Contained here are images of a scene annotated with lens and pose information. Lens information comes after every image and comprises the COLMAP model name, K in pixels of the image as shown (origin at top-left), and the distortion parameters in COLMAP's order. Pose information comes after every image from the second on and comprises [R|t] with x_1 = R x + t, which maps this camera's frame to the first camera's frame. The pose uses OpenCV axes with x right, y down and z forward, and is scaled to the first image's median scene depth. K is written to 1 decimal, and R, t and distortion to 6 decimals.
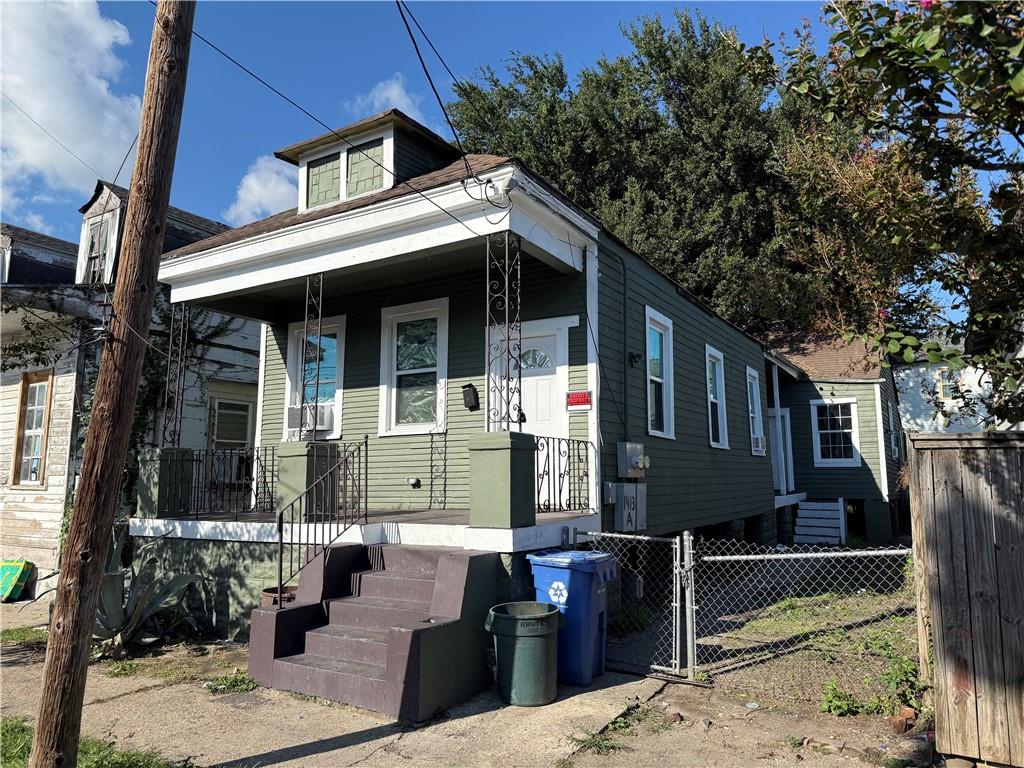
lens RADIAL K [[719.1, 0, 512.0], [0, 719.1, 384.0], [0, 0, 1]] dist [0.044456, -0.085868]
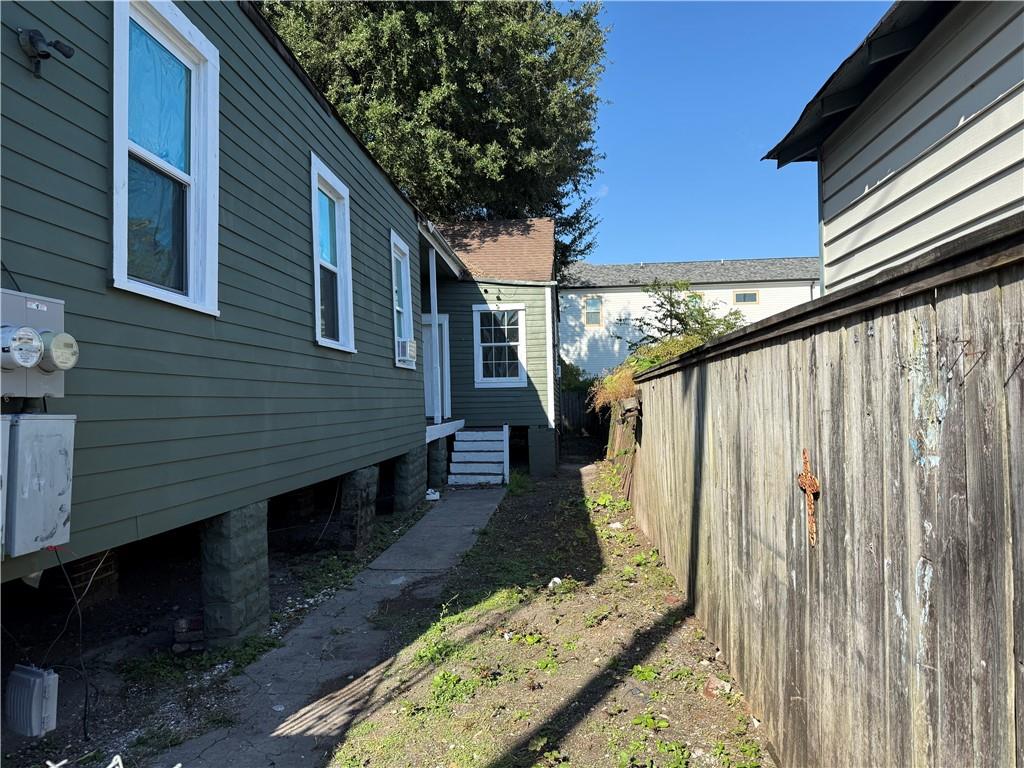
lens RADIAL K [[719.1, 0, 512.0], [0, 719.1, 384.0], [0, 0, 1]] dist [0.044456, -0.085868]
pose [[0.896199, -0.001282, 0.443650, 0.101000], [-0.042656, 0.995114, 0.089043, 0.037946], [-0.441597, -0.098724, 0.891766, 0.270360]]
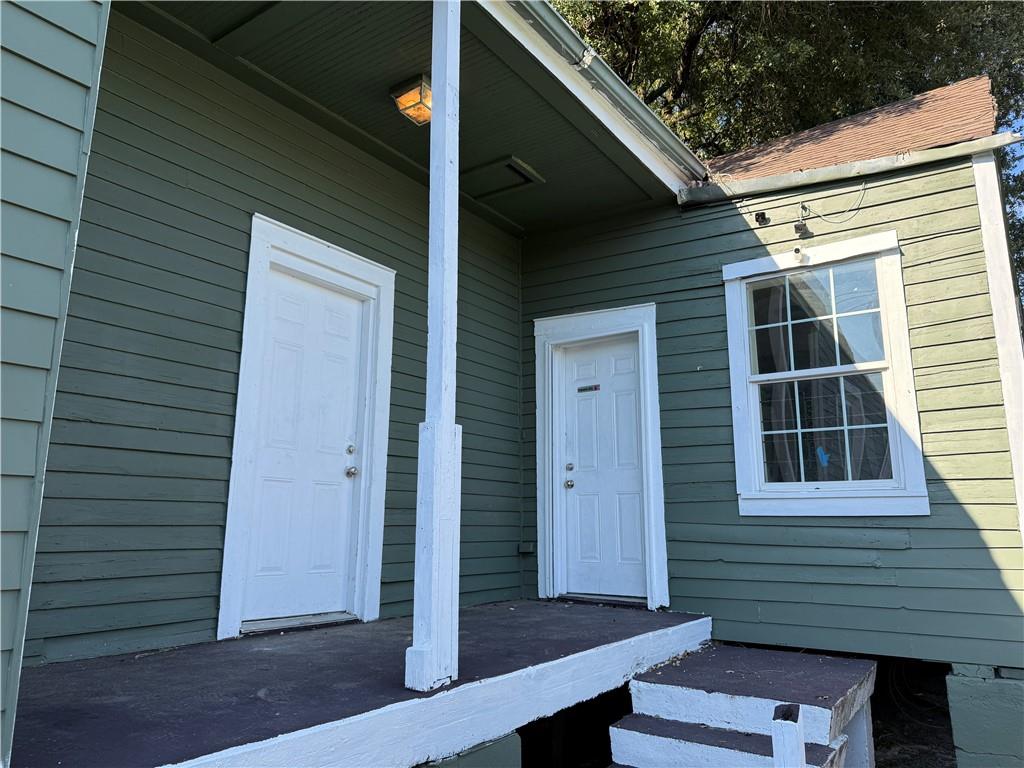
lens RADIAL K [[719.1, 0, 512.0], [0, 719.1, 384.0], [0, 0, 1]] dist [0.044456, -0.085868]
pose [[0.999116, -0.008641, -0.041145, 0.357243], [0.006298, 0.998369, -0.056738, 0.084446], [0.041568, 0.056429, 0.997541, 0.757512]]
